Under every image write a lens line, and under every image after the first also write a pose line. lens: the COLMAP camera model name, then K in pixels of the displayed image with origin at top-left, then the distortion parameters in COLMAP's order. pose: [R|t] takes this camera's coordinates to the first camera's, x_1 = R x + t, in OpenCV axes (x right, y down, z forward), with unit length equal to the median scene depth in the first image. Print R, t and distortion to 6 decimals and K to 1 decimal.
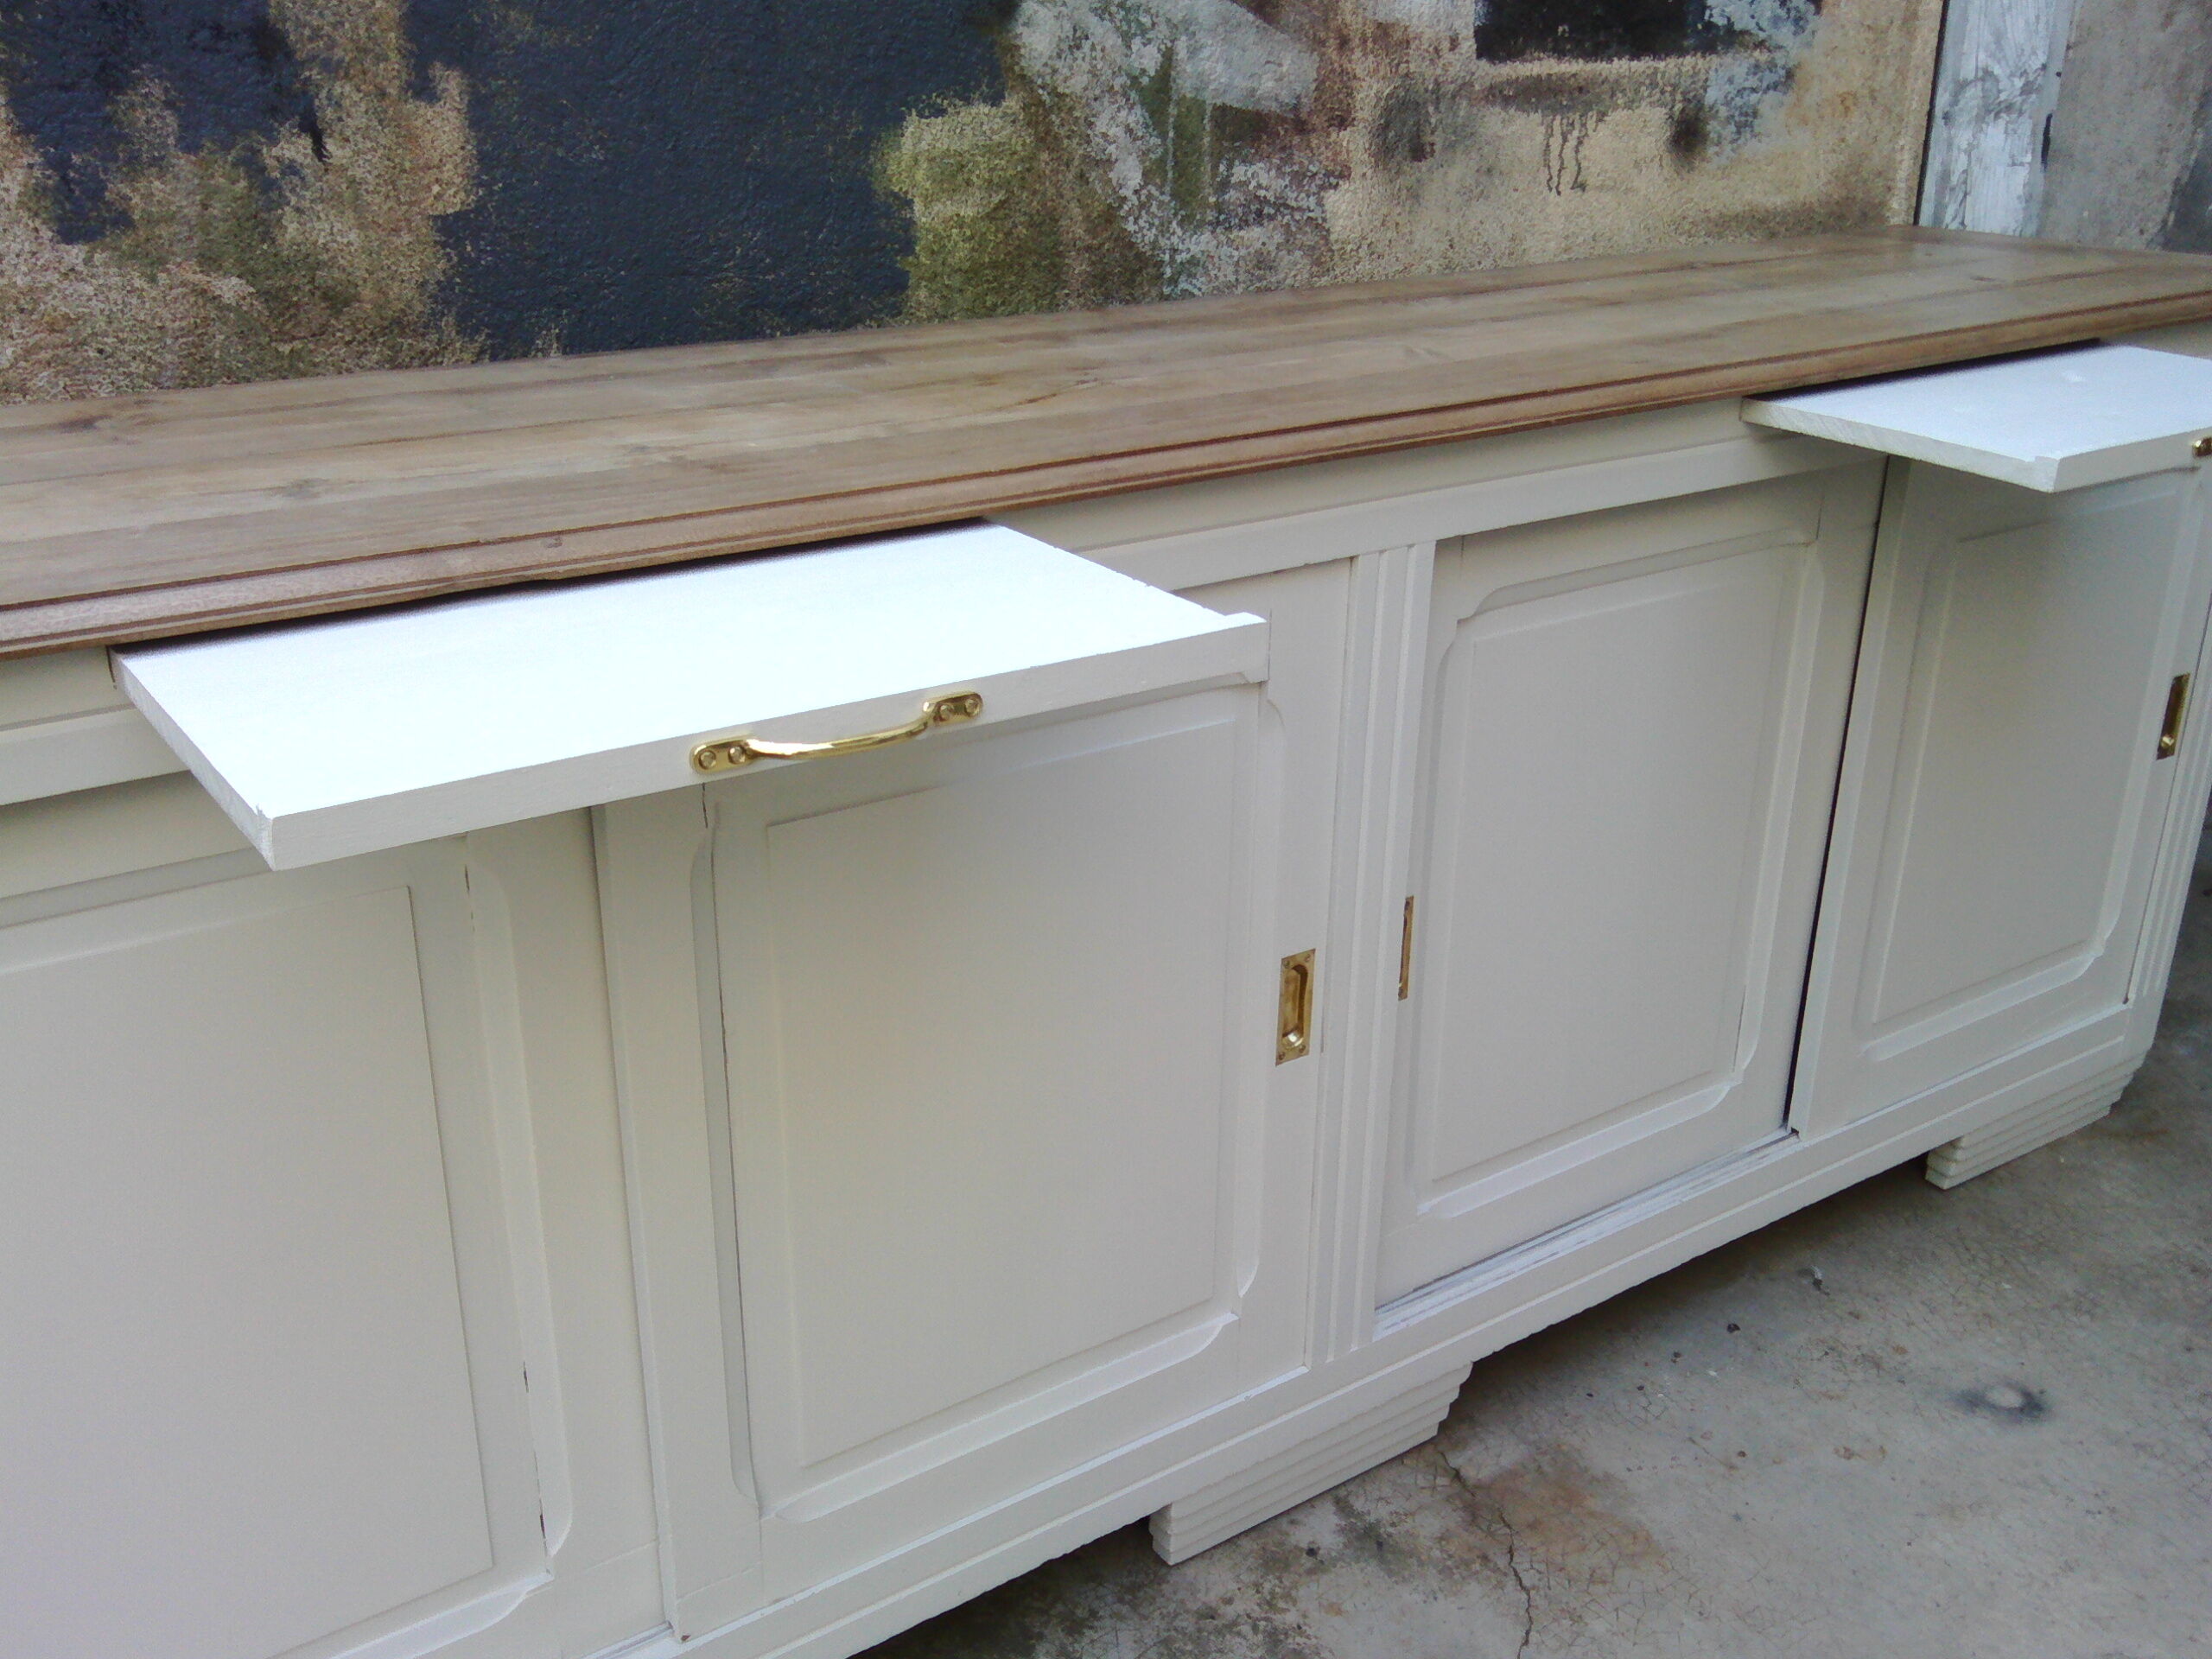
lens RADIAL K [[2125.3, 0, 1112.7], [0, 2125.3, 921.4], [0, 0, 1]] dist [0.049609, -0.120618]
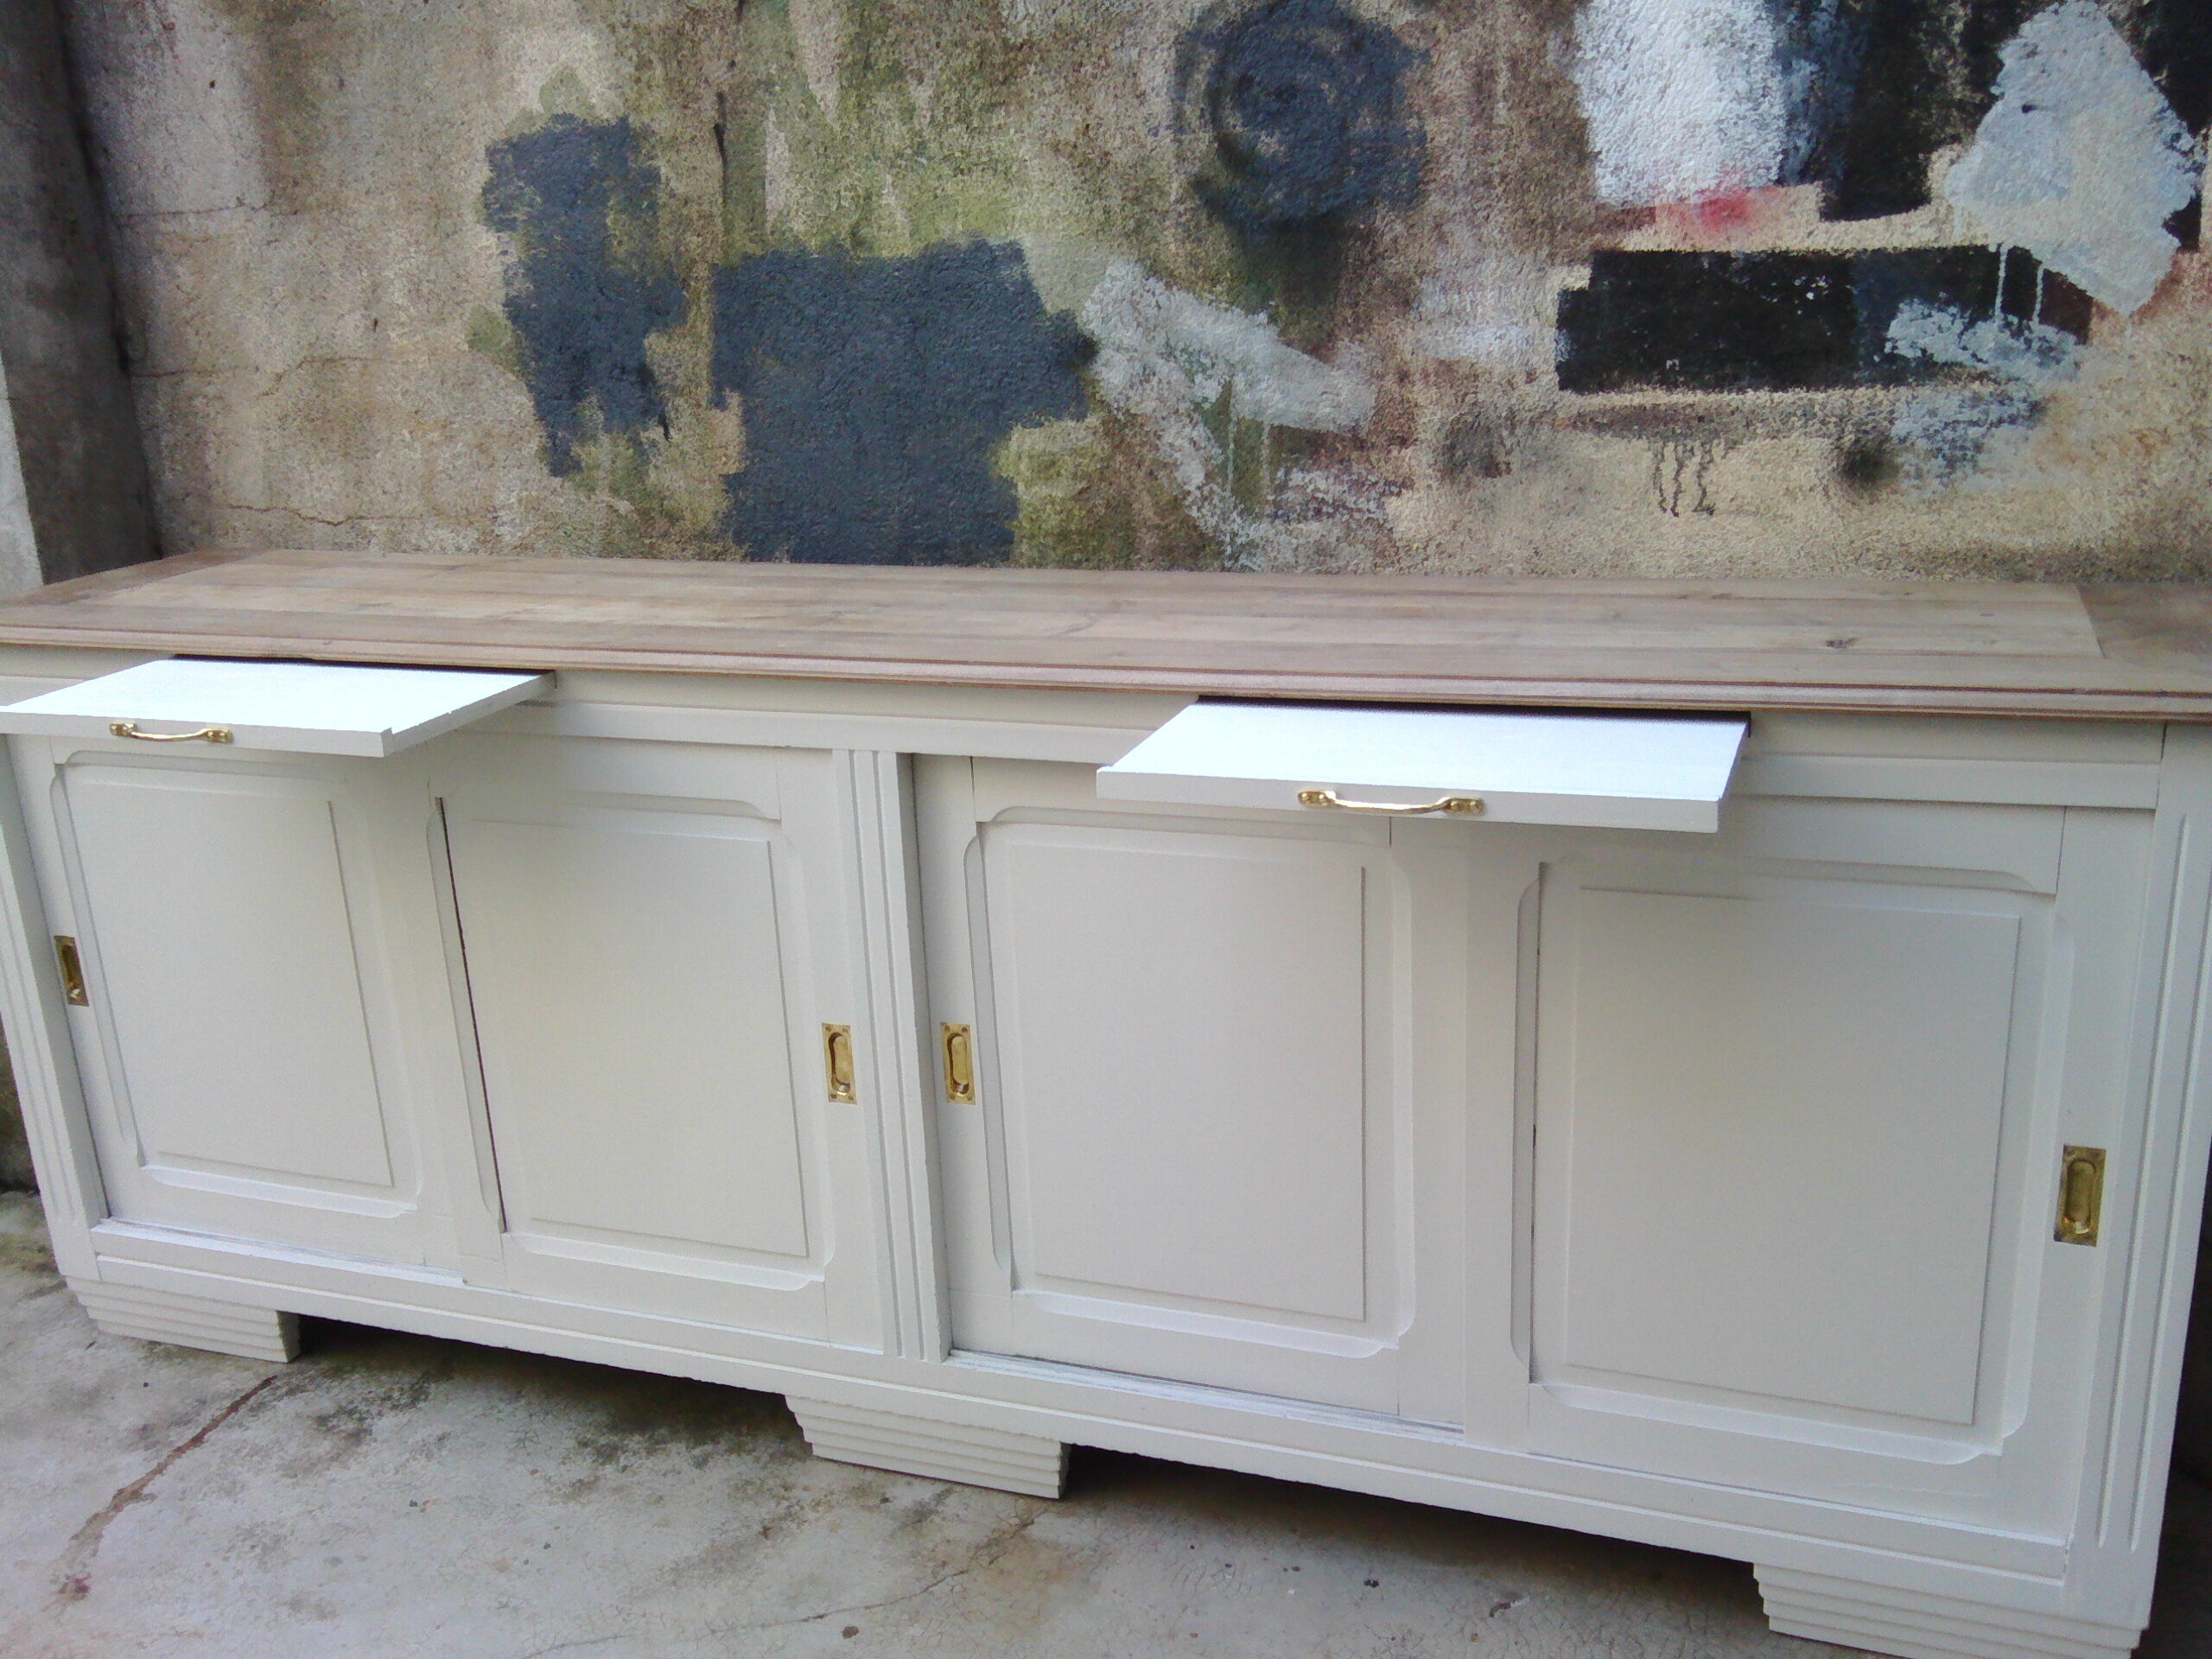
lens RADIAL K [[2093.5, 0, 1109.6], [0, 2093.5, 927.8], [0, 0, 1]] dist [0.054571, -0.091952]
pose [[0.568434, 0.229369, -0.790110, 1.040908], [-0.299642, 0.952111, 0.060824, -0.147945], [0.766223, 0.202176, 0.609940, 0.234421]]
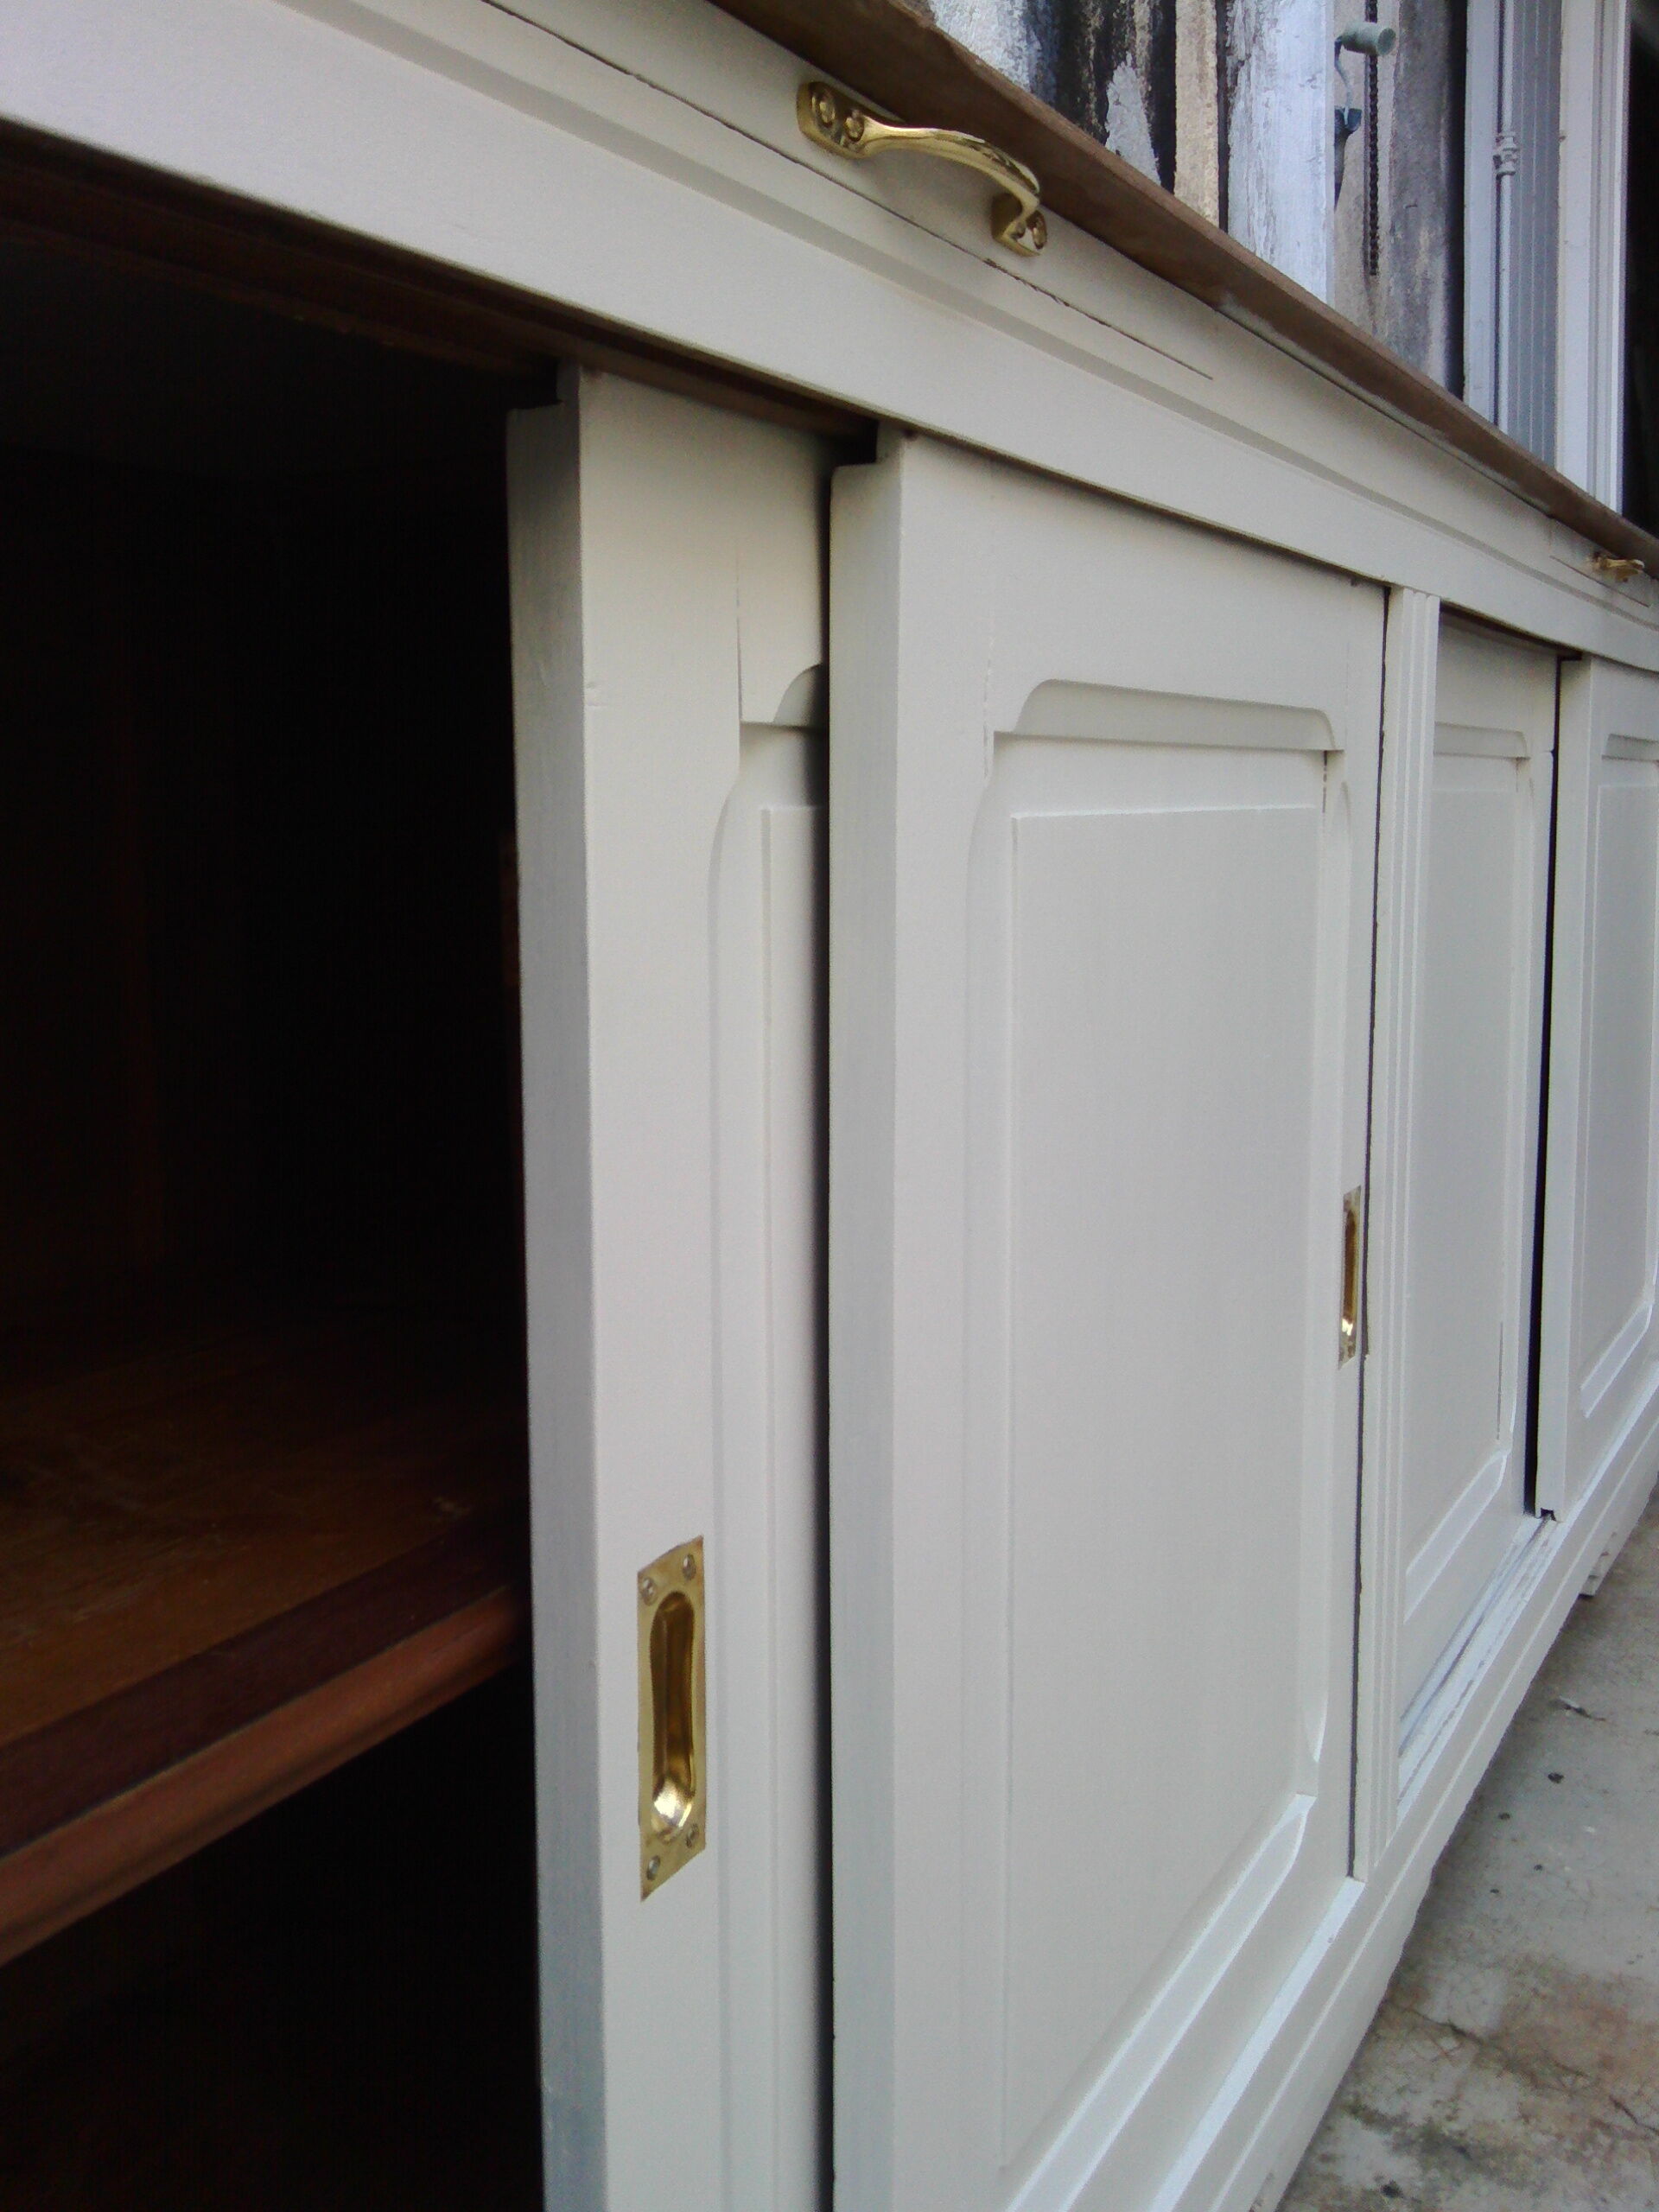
lens RADIAL K [[2115.5, 0, 742.4], [0, 2115.5, 1098.9], [0, 0, 1]] dist [0.007965, -0.000951]
pose [[0.911447, -0.081148, 0.403336, -0.299043], [0.193468, 0.949736, -0.246114, 0.095345], [-0.363091, 0.302353, 0.881333, 0.380140]]
